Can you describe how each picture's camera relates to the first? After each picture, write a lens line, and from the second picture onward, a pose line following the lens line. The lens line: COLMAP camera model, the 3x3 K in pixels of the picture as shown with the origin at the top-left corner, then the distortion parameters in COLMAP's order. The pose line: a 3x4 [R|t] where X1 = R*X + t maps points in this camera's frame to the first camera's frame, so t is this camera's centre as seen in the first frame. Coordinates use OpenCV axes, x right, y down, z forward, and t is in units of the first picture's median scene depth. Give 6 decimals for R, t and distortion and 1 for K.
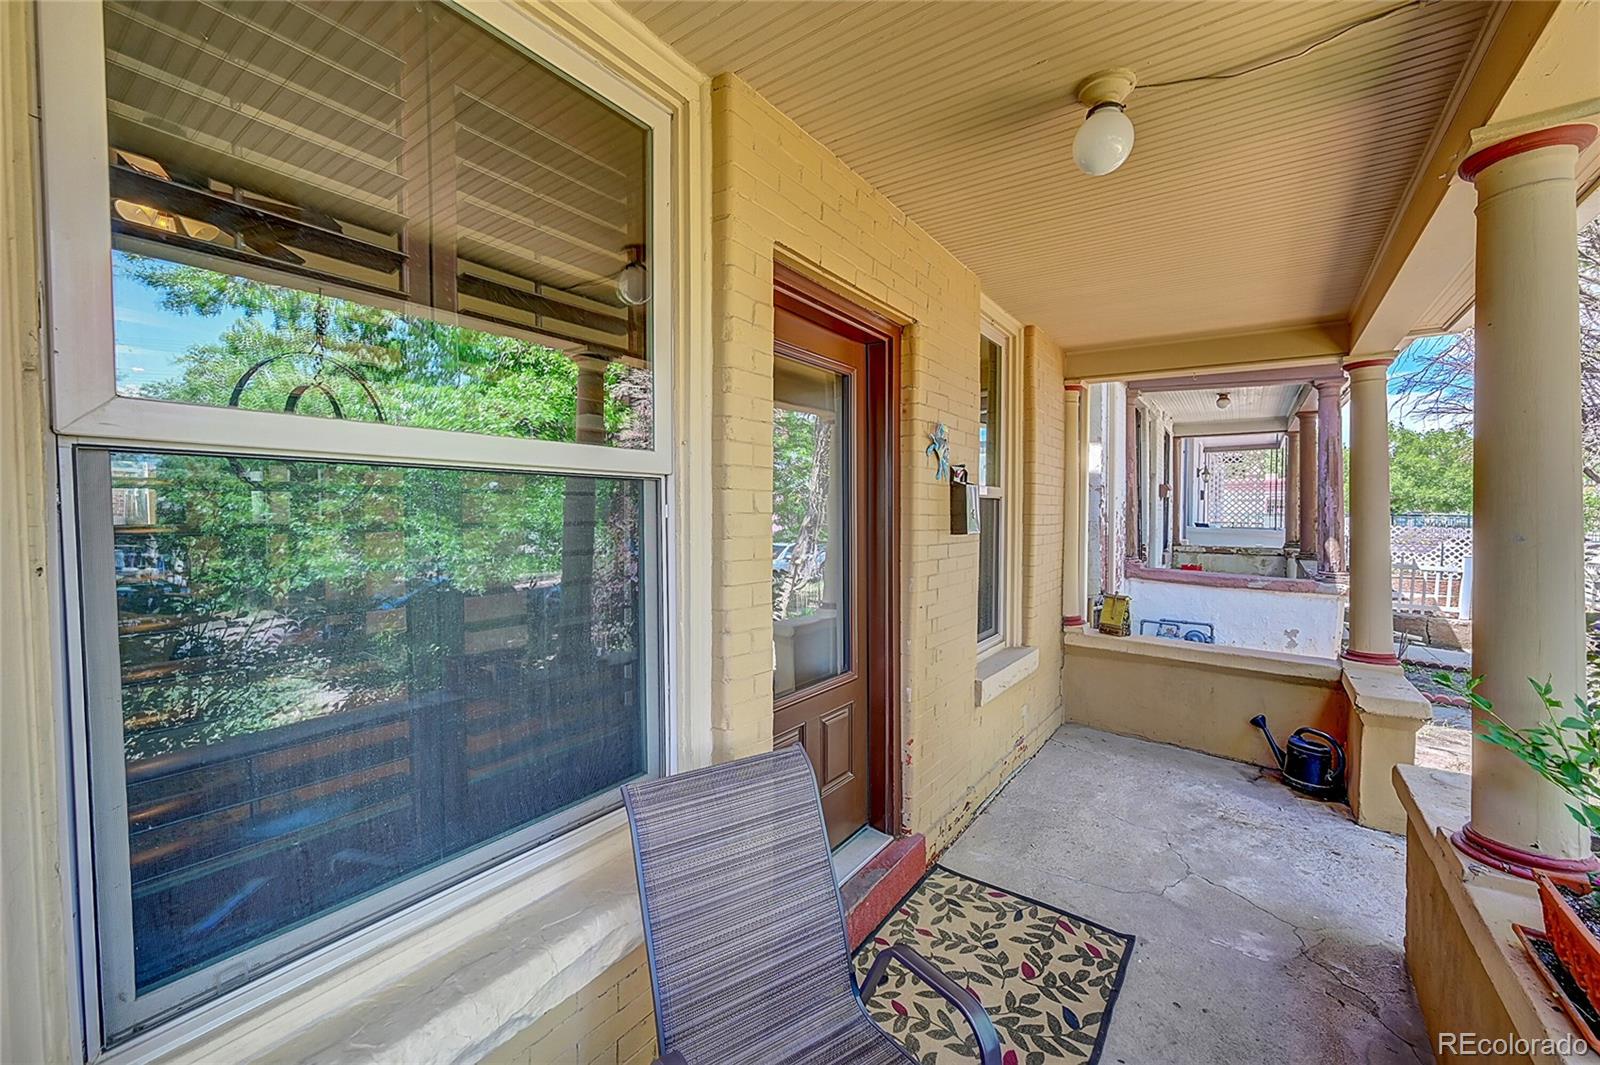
lens RADIAL K [[632.6, 0, 806.6], [0, 632.6, 529.5], [0, 0, 1]] dist [-0.000990, -0.000166]
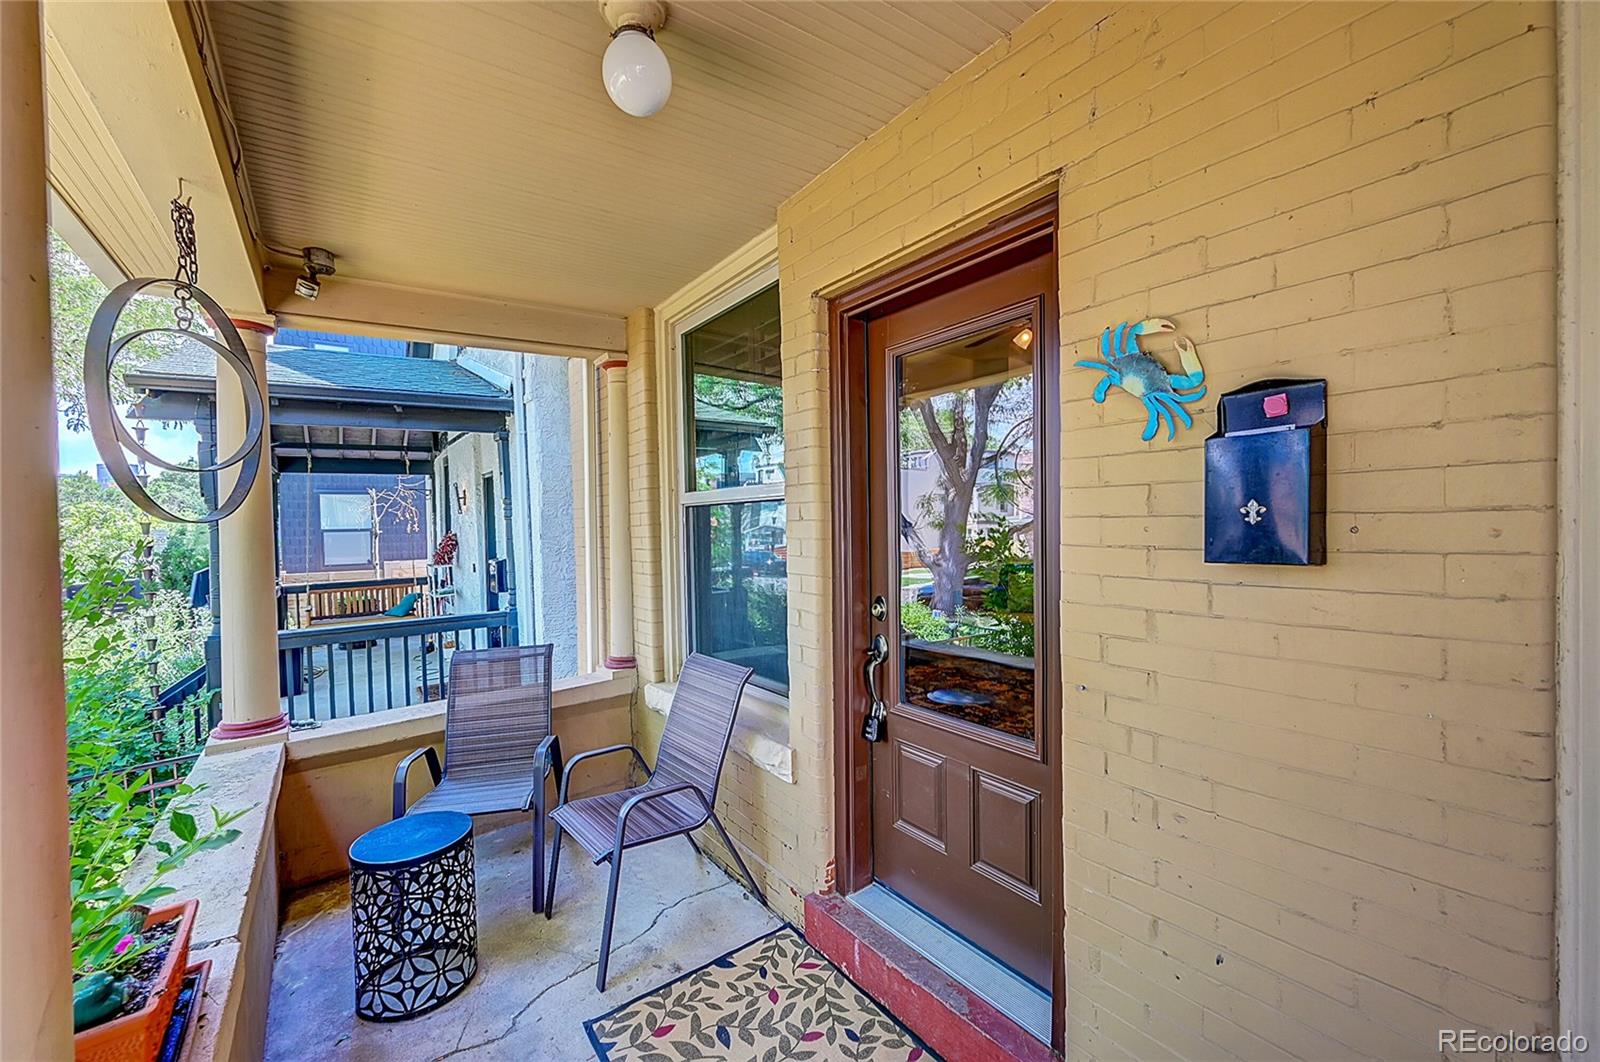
lens RADIAL K [[632.6, 0, 799.8], [0, 632.6, 538.7], [0, 0, 1]] dist [-0.000990, -0.000166]
pose [[-0.316196, 0.030139, -0.948215, 0.978015], [-0.004488, 0.999437, 0.033264, -0.026317], [0.948683, 0.014774, -0.315883, 1.200381]]
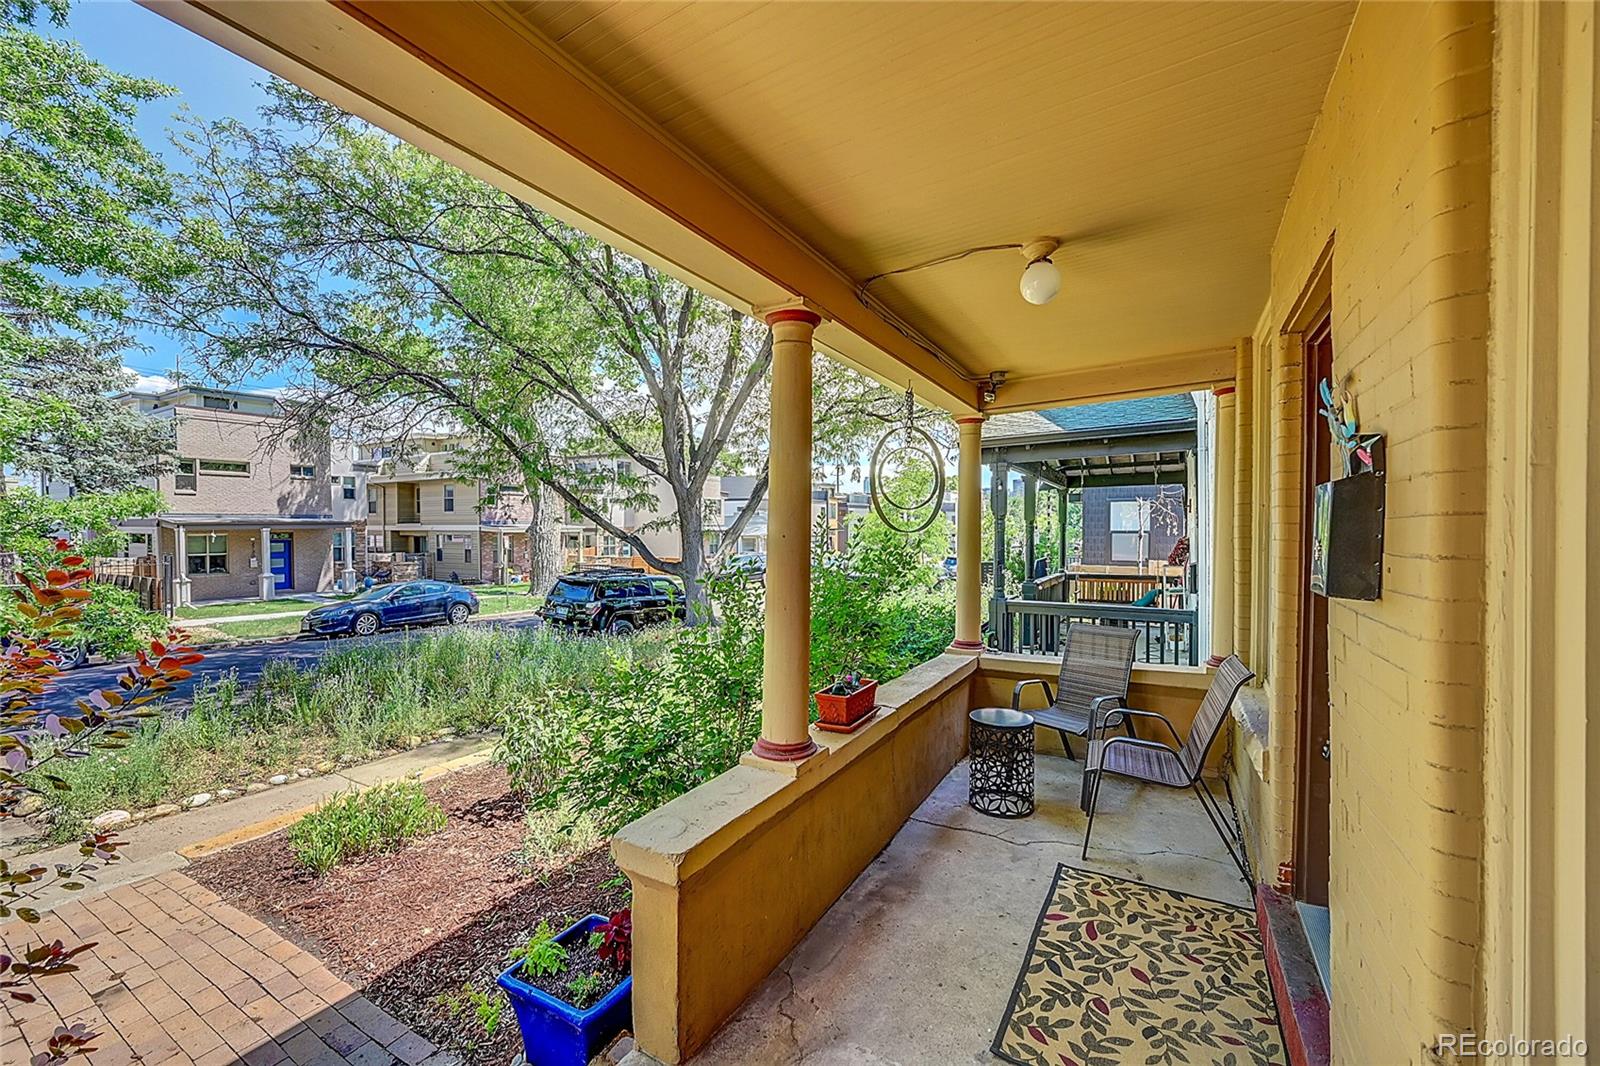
lens RADIAL K [[633.6, 0, 807.1], [0, 633.6, 534.3], [0, 0, 1]] dist [-0.001471, 0.000687]
pose [[-0.995107, -0.001484, -0.098792, 0.926857], [-0.004502, 0.999530, 0.030337, -0.064932], [0.098700, 0.030633, -0.994646, 1.961968]]
